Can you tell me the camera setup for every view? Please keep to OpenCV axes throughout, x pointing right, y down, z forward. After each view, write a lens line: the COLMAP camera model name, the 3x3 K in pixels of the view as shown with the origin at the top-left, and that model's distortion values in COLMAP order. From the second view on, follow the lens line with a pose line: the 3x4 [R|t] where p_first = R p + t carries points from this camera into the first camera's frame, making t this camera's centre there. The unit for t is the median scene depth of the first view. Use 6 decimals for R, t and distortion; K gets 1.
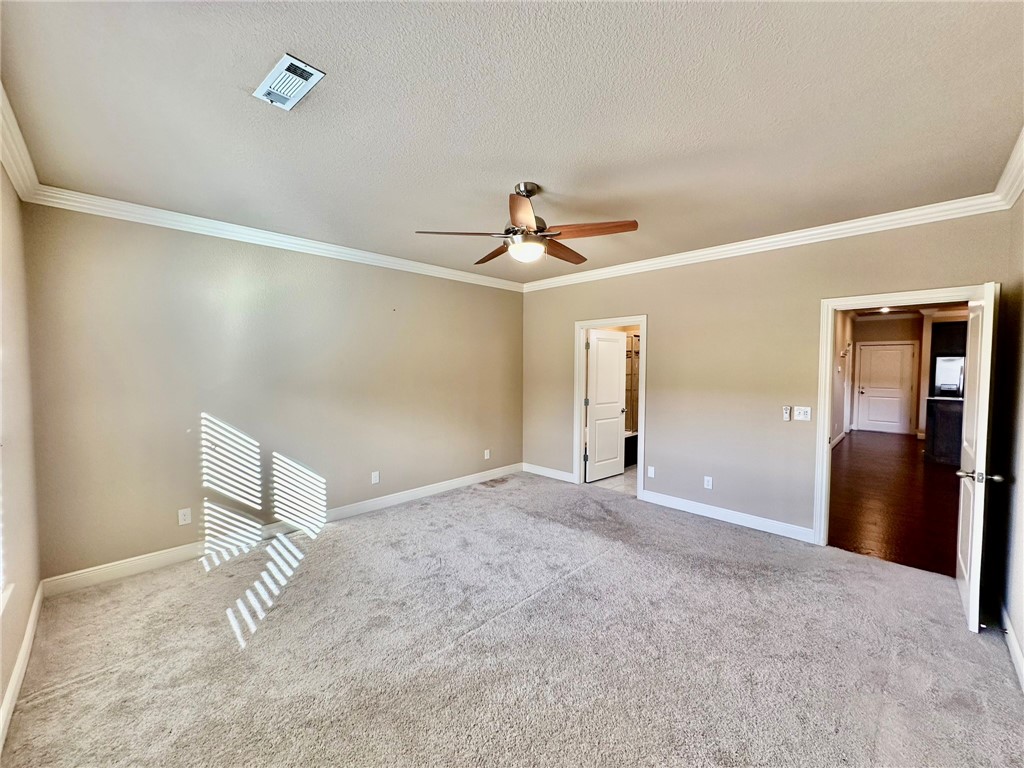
lens RADIAL K [[407.2, 0, 508.9], [0, 407.2, 389.0], [0, 0, 1]] dist [-0.003247, 0.000331]
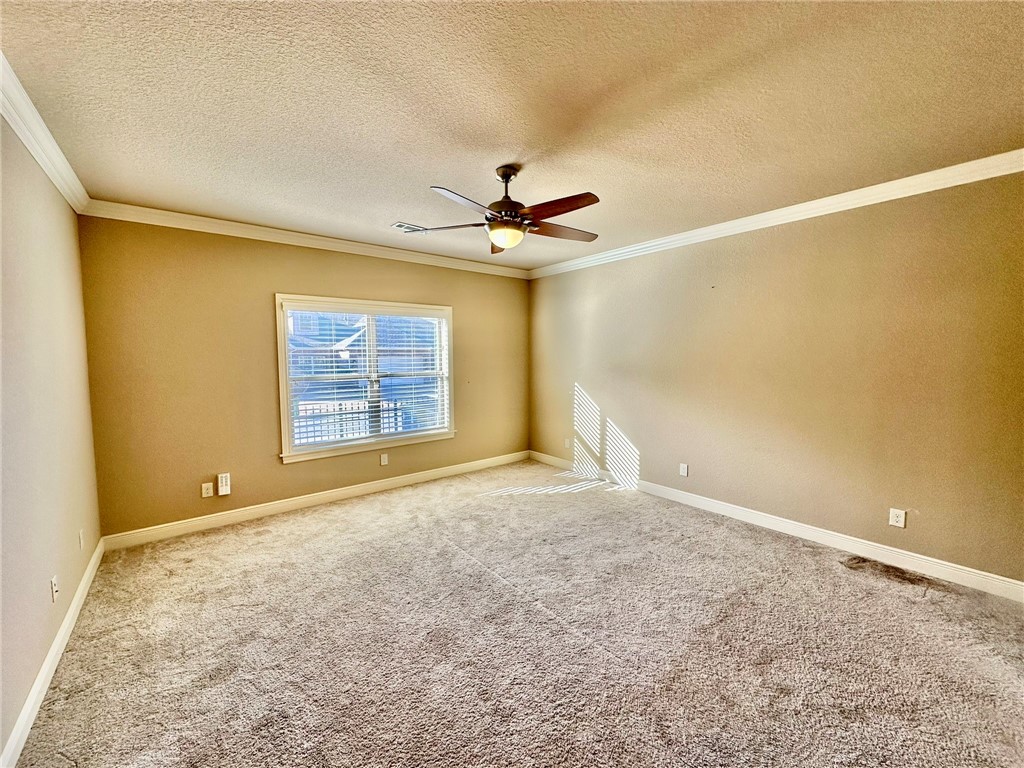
lens RADIAL K [[407.2, 0, 509.2], [0, 407.2, 386.4], [0, 0, 1]] dist [-0.003247, 0.000331]
pose [[-0.110091, 0.074798, -0.991103, 0.753188], [-0.054196, 0.995229, 0.081129, -0.036212], [0.992443, 0.062646, -0.105512, 0.802823]]
